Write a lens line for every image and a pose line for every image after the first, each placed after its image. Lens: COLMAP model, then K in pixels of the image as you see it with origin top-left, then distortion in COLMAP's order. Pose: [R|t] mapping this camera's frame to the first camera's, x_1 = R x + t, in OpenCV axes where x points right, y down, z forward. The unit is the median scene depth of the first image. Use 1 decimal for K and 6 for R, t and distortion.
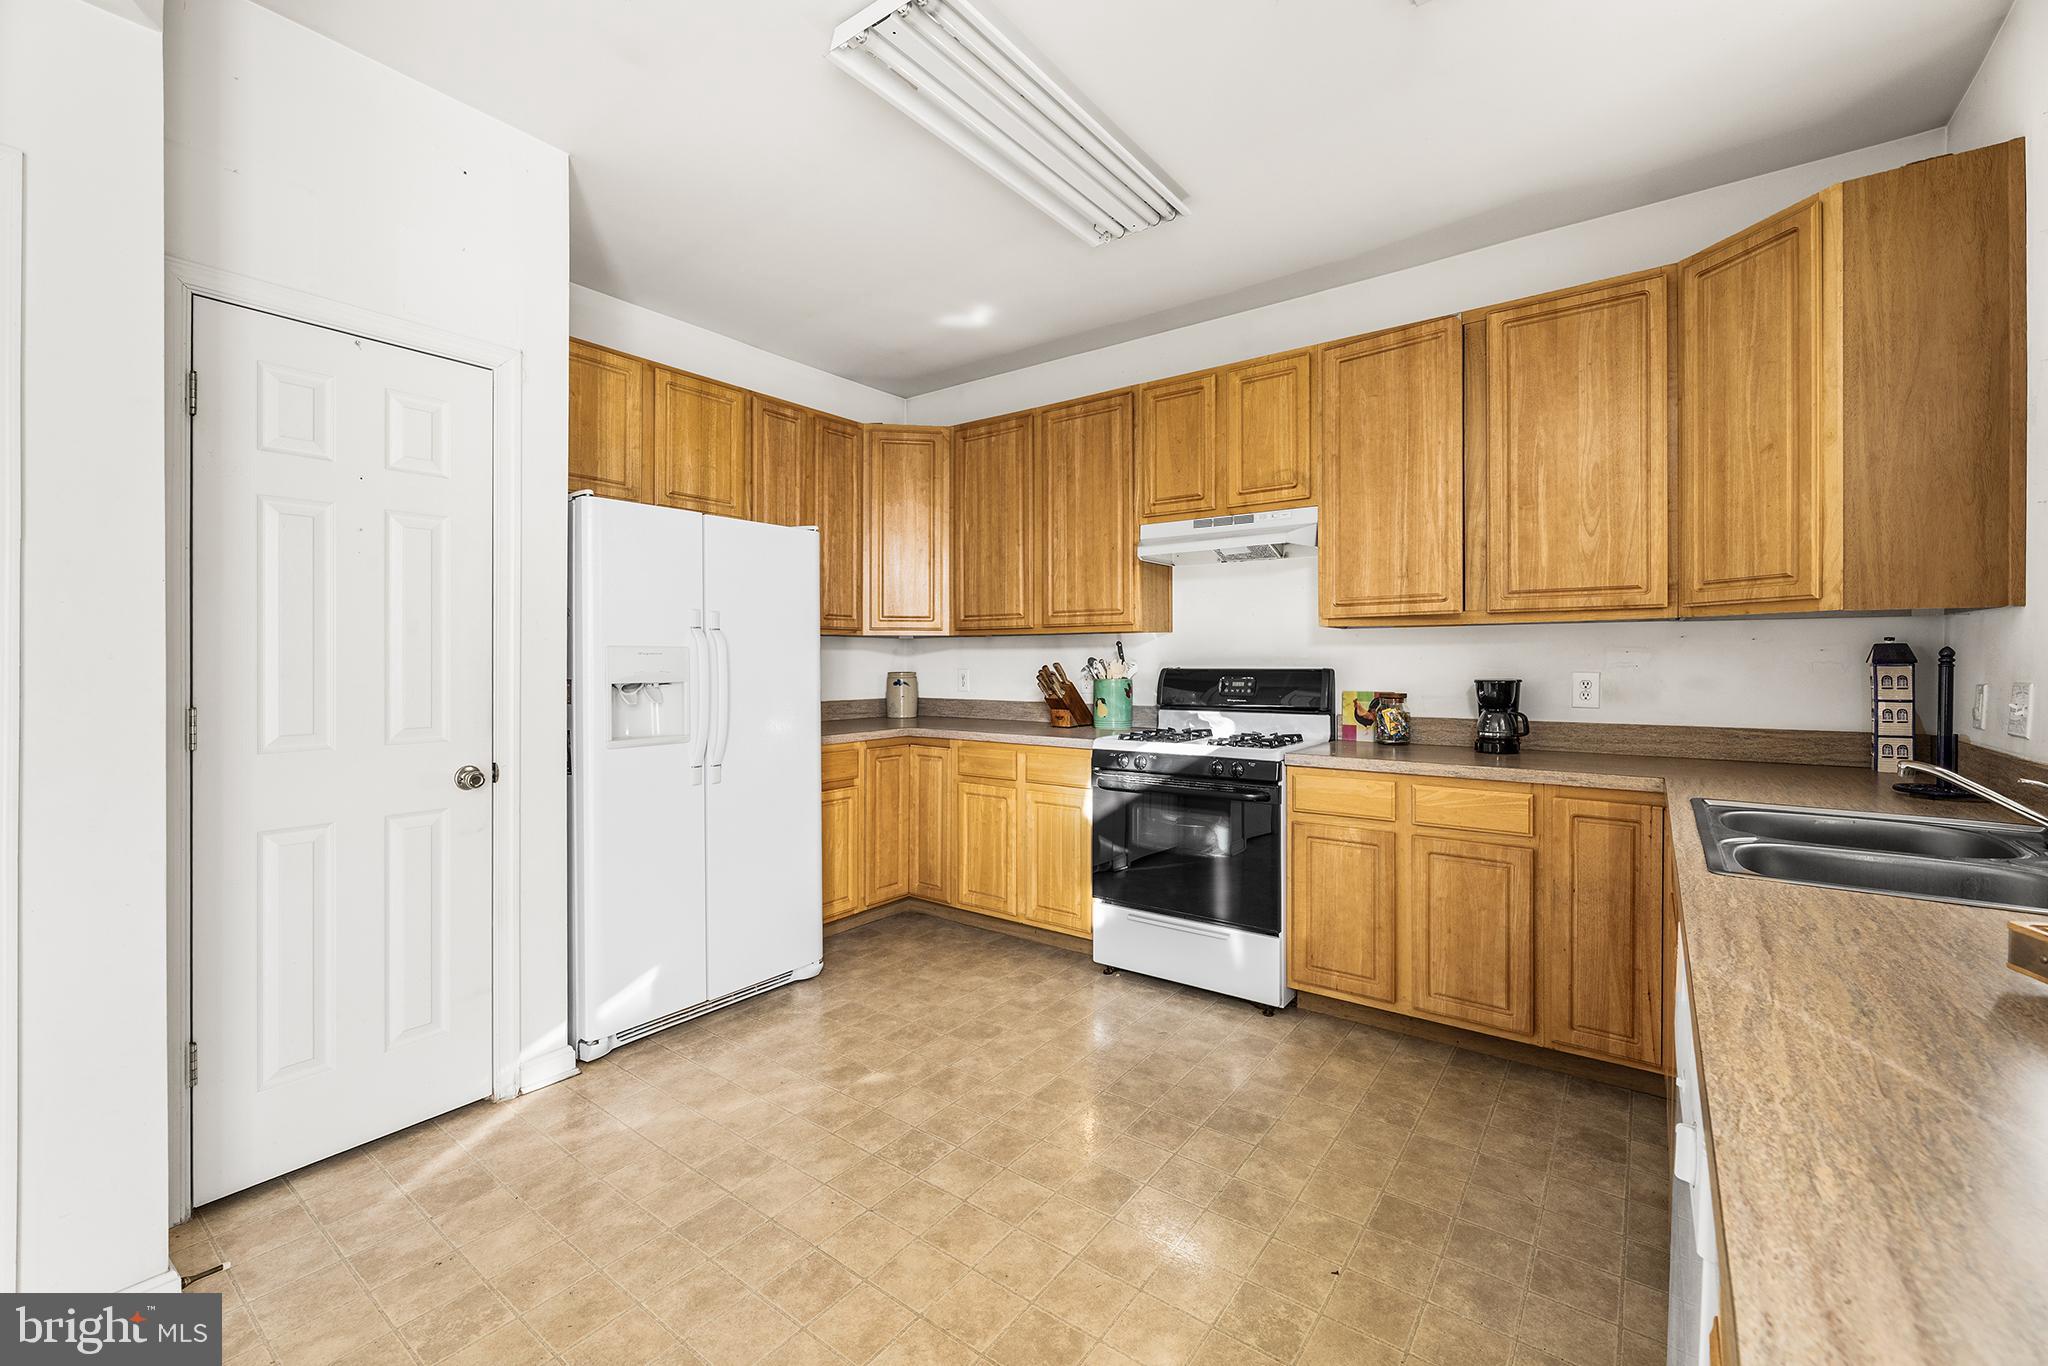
lens RADIAL K [[837.9, 0, 1031.3], [0, 837.9, 660.1], [0, 0, 1]] dist [0.001750, -0.000035]
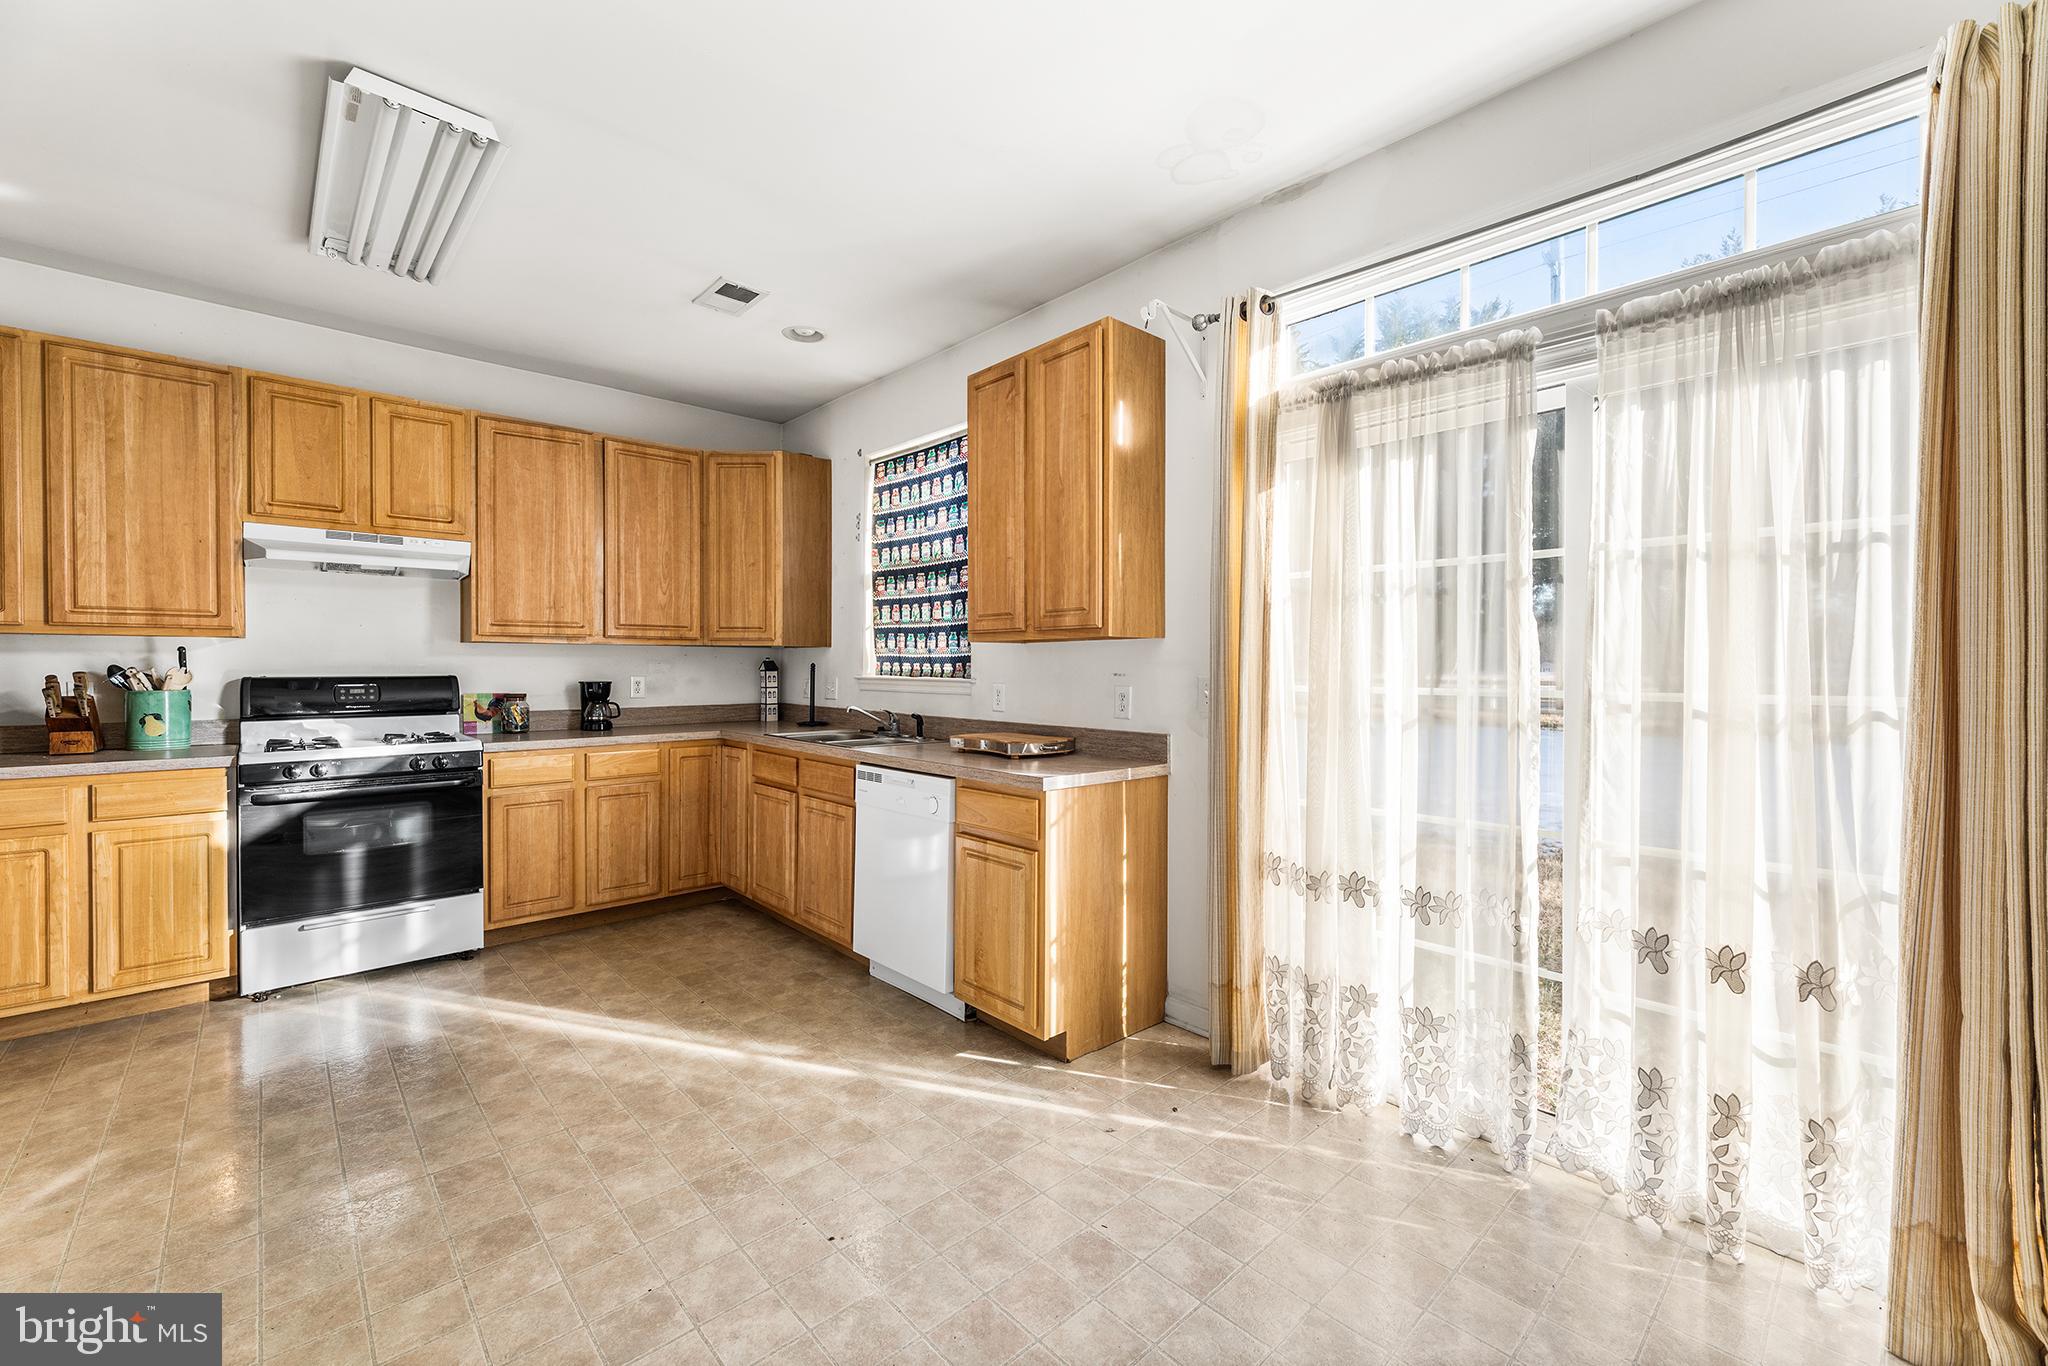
lens RADIAL K [[837.9, 0, 1031.3], [0, 837.9, 660.1], [0, 0, 1]] dist [0.001750, -0.000035]
pose [[0.172189, 0.006655, 0.985041, -0.772632], [-0.003816, 0.999974, -0.006089, -0.008174], [-0.985057, -0.002710, 0.172210, -0.016368]]
